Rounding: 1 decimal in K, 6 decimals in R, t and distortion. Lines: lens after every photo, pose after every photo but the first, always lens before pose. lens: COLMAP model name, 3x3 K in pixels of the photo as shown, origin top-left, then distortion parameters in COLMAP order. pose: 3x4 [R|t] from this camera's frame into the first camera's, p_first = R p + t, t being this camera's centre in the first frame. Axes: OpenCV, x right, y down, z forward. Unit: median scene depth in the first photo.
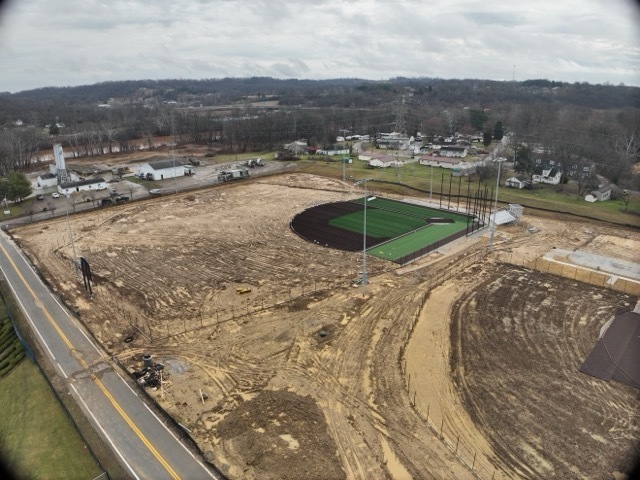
lens RADIAL K [[448.1, 0, 319.1], [0, 448.1, 237.5], [0, 0, 1]] dist [-0.102813, -0.016116]
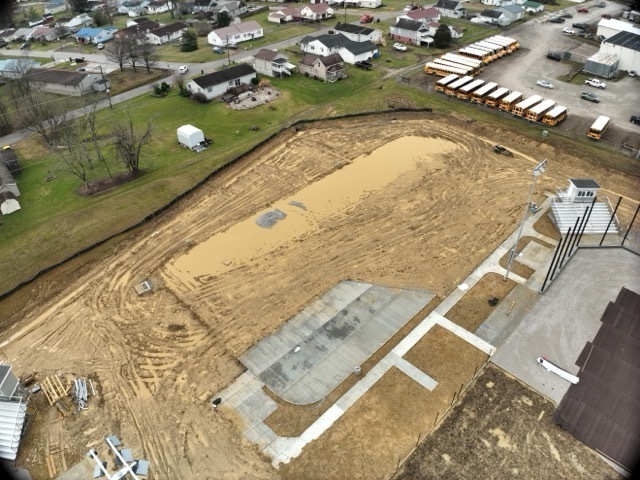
lens RADIAL K [[448.1, 0, 319.1], [0, 448.1, 237.5], [0, 0, 1]] dist [-0.102813, -0.016116]
pose [[-0.008961, -0.606493, 0.795038, 0.327434], [0.338633, 0.746252, 0.573093, -0.313204], [-0.940876, 0.274362, 0.198691, 0.837836]]
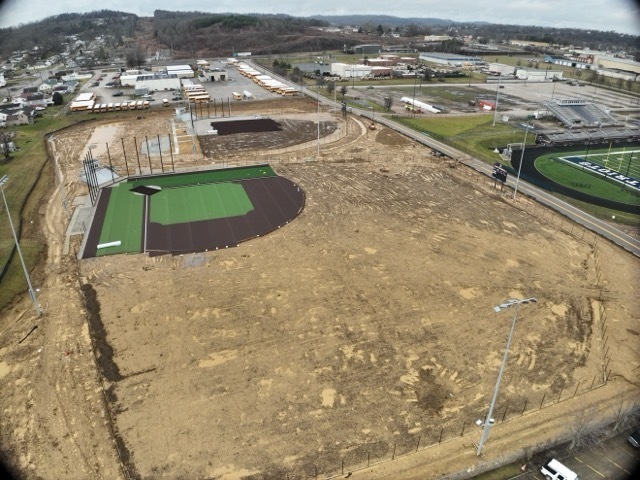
lens RADIAL K [[448.1, 0, 319.1], [0, 448.1, 237.5], [0, 0, 1]] dist [-0.102813, -0.016116]
pose [[-0.899455, -0.183732, 0.396515, -0.529313], [0.149395, 0.723389, 0.674084, -0.661968], [-0.410685, 0.665545, -0.623207, 1.898565]]
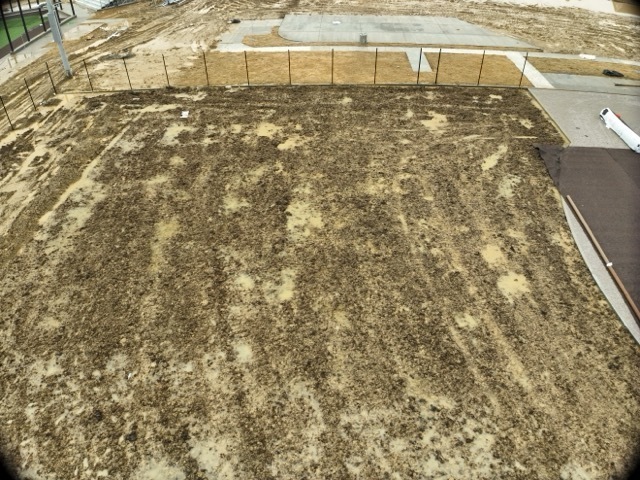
lens RADIAL K [[448.1, 0, 319.1], [0, 448.1, 237.5], [0, 0, 1]] dist [-0.102813, -0.016116]
pose [[0.733973, -0.434568, 0.521953, 0.320790], [0.218233, 0.878653, 0.424669, 0.048512], [-0.643163, -0.197789, 0.739744, 0.652196]]
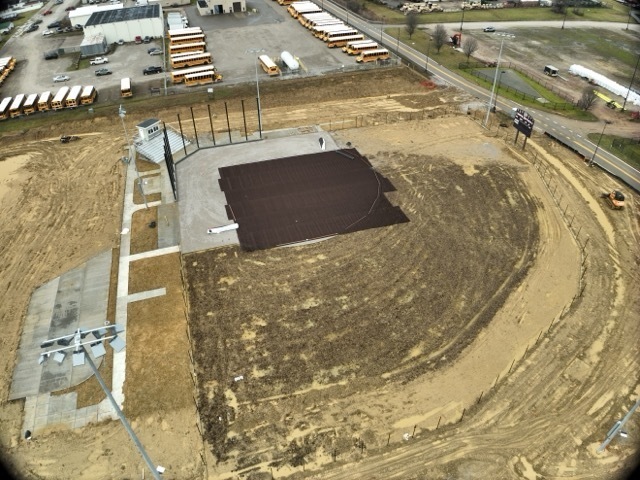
lens RADIAL K [[448.1, 0, 319.1], [0, 448.1, 237.5], [0, 0, 1]] dist [-0.102813, -0.016116]
pose [[-0.885279, -0.270775, 0.378102, 0.225109], [0.170279, 0.567834, 0.805338, -0.358757], [-0.432765, 0.777332, -0.456585, 0.975290]]
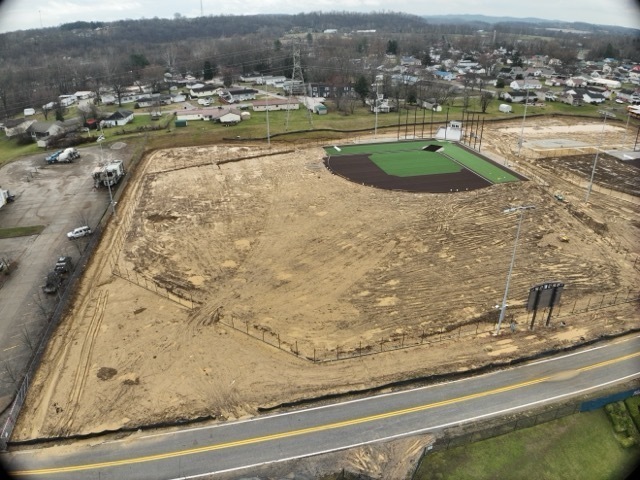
lens RADIAL K [[448.1, 0, 319.1], [0, 448.1, 237.5], [0, 0, 1]] dist [-0.102813, -0.016116]
pose [[0.519457, -0.375616, 0.767513, -1.072400], [0.278613, 0.923571, 0.263423, -0.264852], [-0.807799, 0.077003, 0.584407, 0.763884]]
